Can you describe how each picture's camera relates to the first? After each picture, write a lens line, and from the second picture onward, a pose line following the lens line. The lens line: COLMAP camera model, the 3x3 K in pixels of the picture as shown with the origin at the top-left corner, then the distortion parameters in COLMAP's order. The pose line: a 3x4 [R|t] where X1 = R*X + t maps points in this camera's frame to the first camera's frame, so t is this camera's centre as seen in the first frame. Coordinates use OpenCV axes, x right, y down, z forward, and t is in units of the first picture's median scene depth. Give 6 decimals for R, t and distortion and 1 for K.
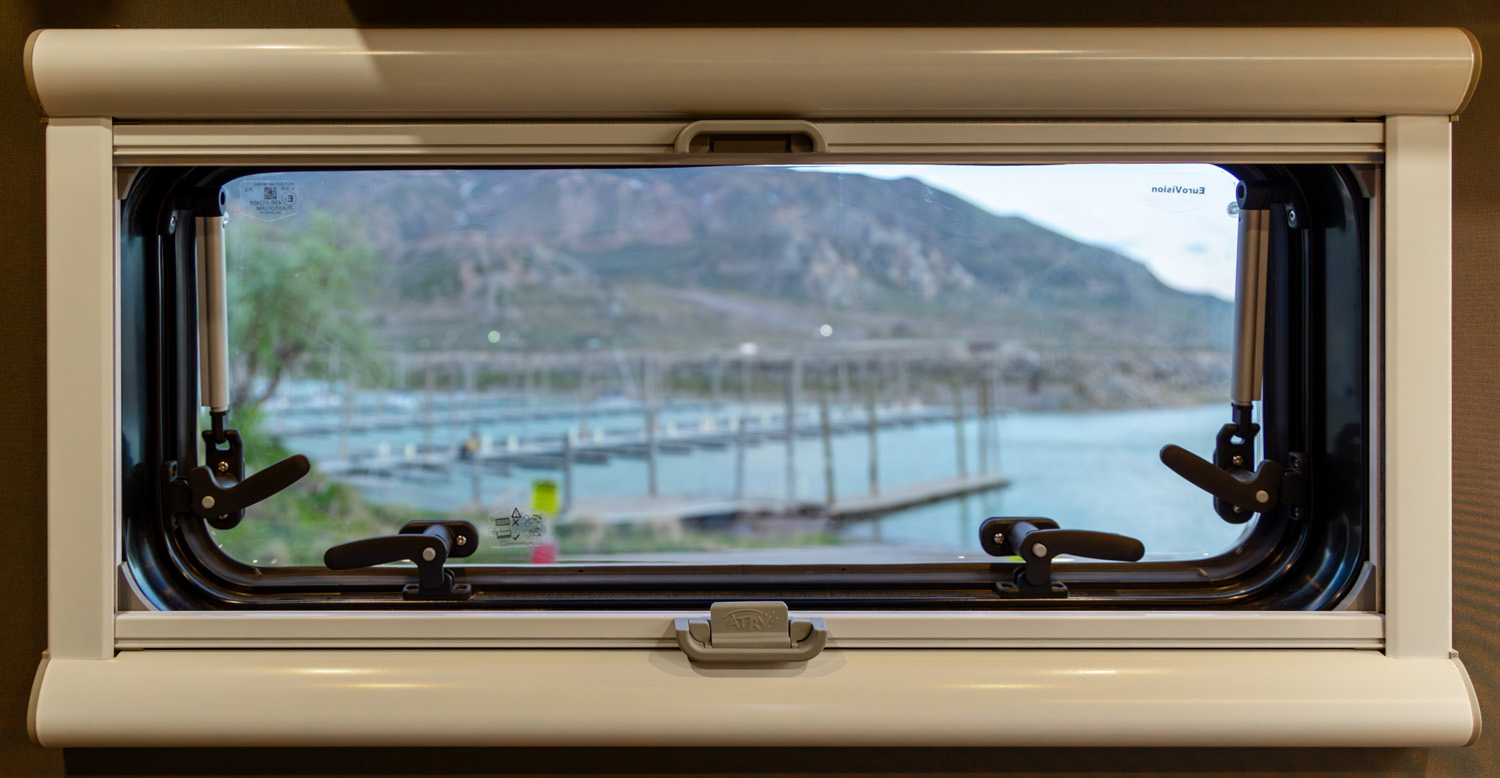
lens RADIAL K [[878.7, 0, 585.8], [0, 878.7, 389.0], [0, 0, 1]] dist [-0.001090, 0.003110]
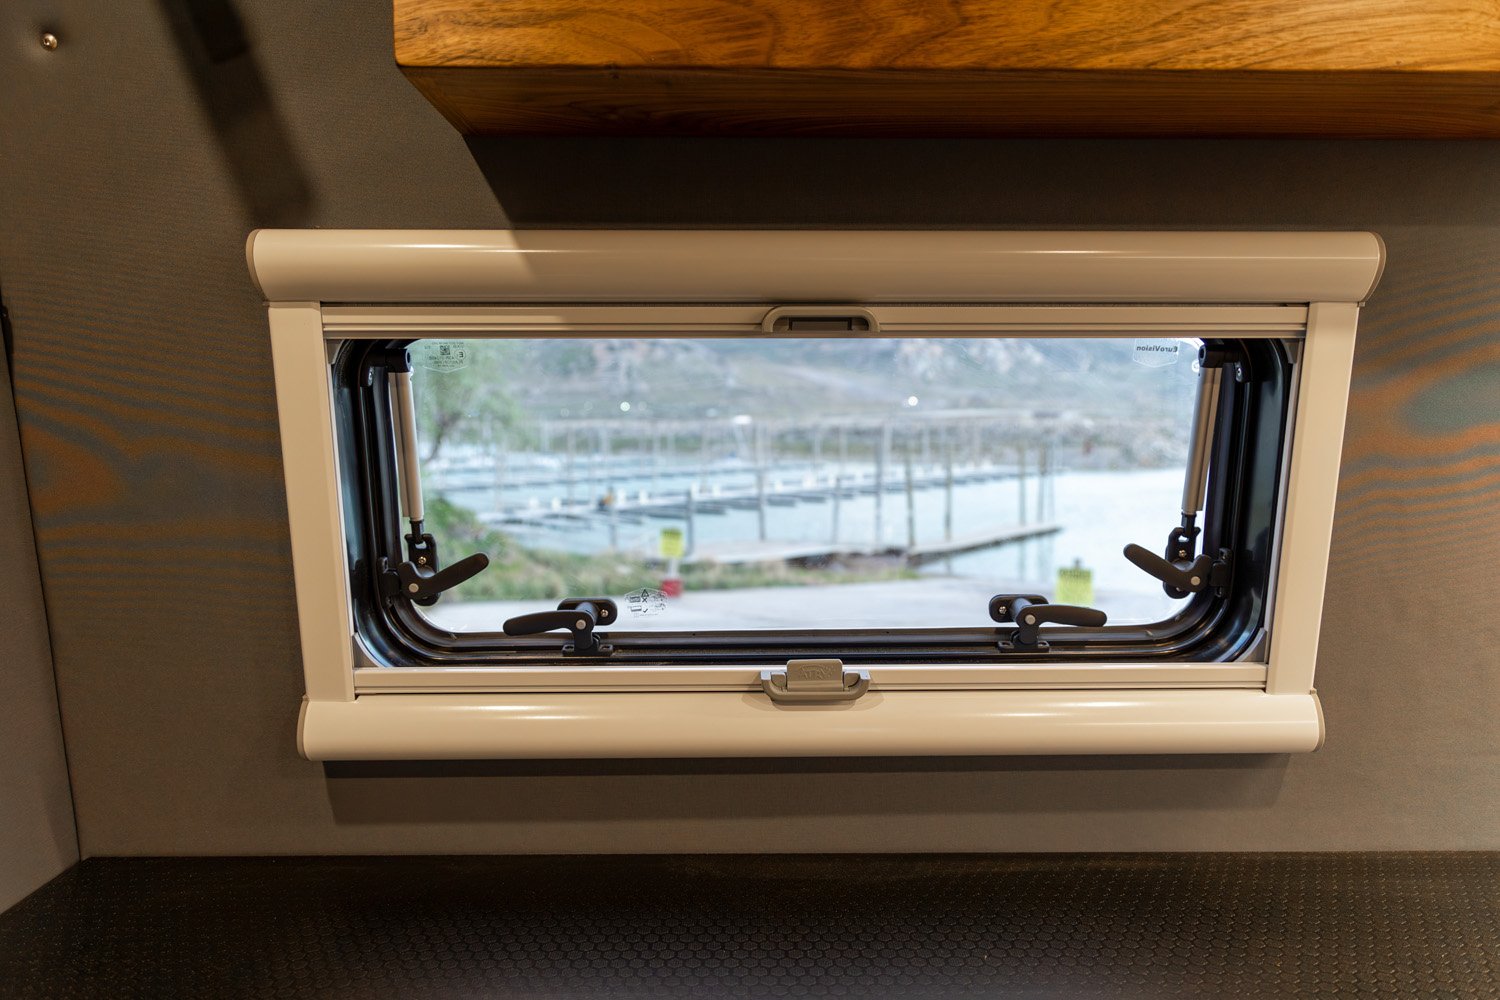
lens RADIAL K [[1005.8, 0, 756.3], [0, 1005.8, 498.6], [0, 0, 1]] dist [0.003651, 0.001898]
pose [[0.999777, -0.001521, 0.021079, 0.058961], [-0.002826, 0.978824, 0.204684, -0.316844], [-0.020944, -0.204697, 0.978601, -0.477741]]
